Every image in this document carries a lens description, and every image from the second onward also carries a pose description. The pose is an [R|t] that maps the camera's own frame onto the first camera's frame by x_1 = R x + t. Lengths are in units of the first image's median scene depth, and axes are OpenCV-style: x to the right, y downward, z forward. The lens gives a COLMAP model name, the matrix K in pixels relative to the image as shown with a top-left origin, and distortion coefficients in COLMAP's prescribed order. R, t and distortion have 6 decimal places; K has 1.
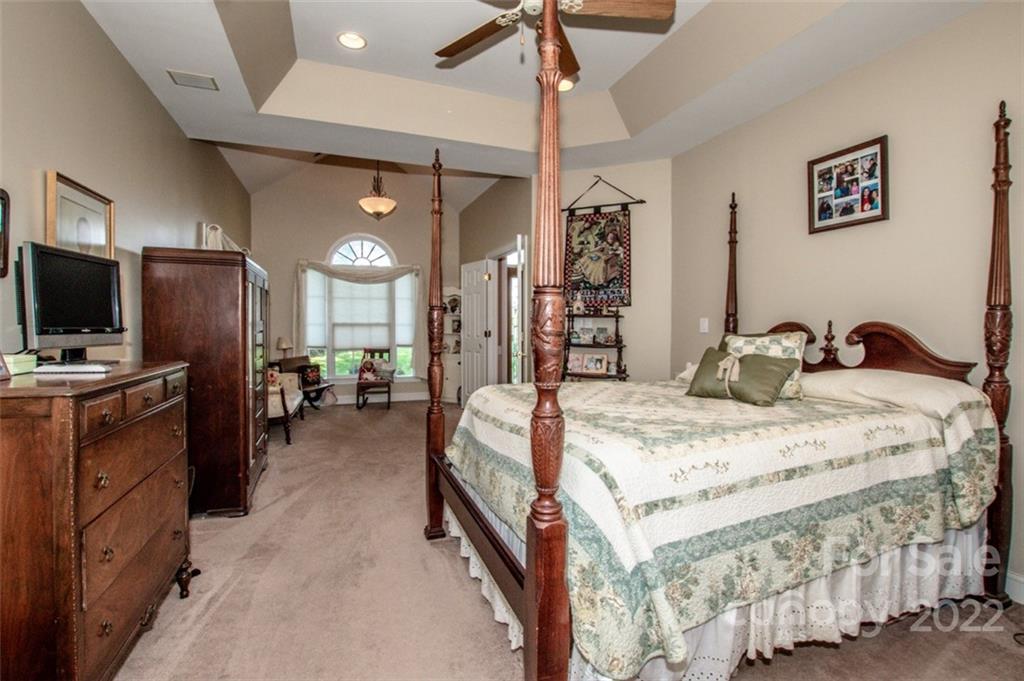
lens RADIAL K [[465.5, 0, 517.3], [0, 465.5, 337.8], [0, 0, 1]] dist [-0.024694, 0.000496]
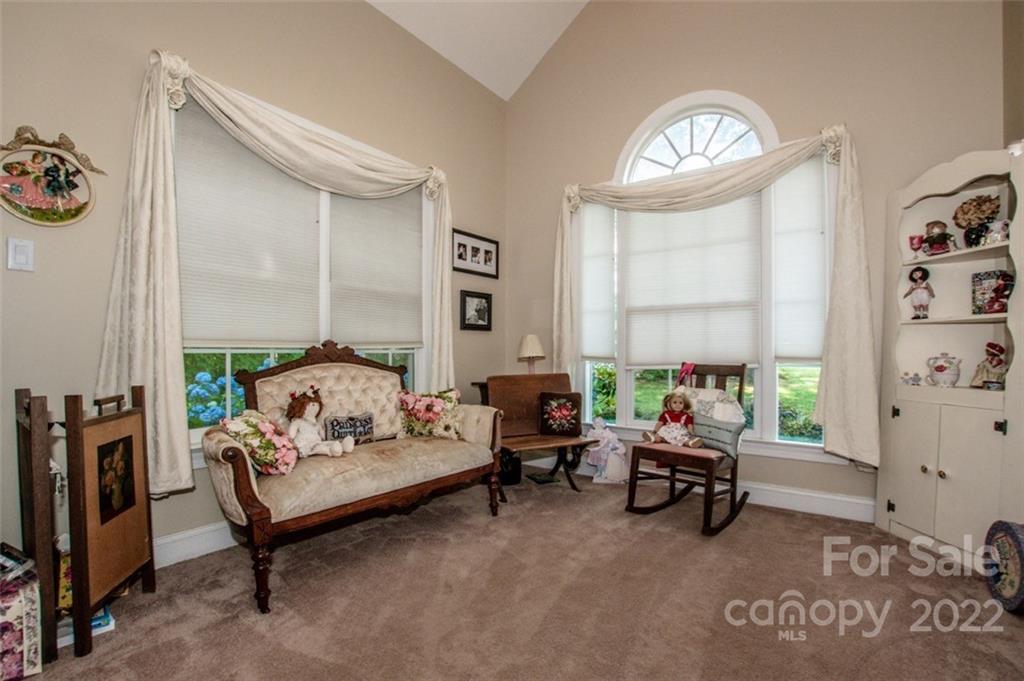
lens RADIAL K [[465.5, 0, 521.6], [0, 465.5, 349.3], [0, 0, 1]] dist [-0.024694, 0.000496]
pose [[0.565414, -0.001825, -0.824805, -0.068440], [-0.020600, 0.999654, -0.016334, 0.020460], [0.824550, 0.026227, 0.565181, 0.641273]]
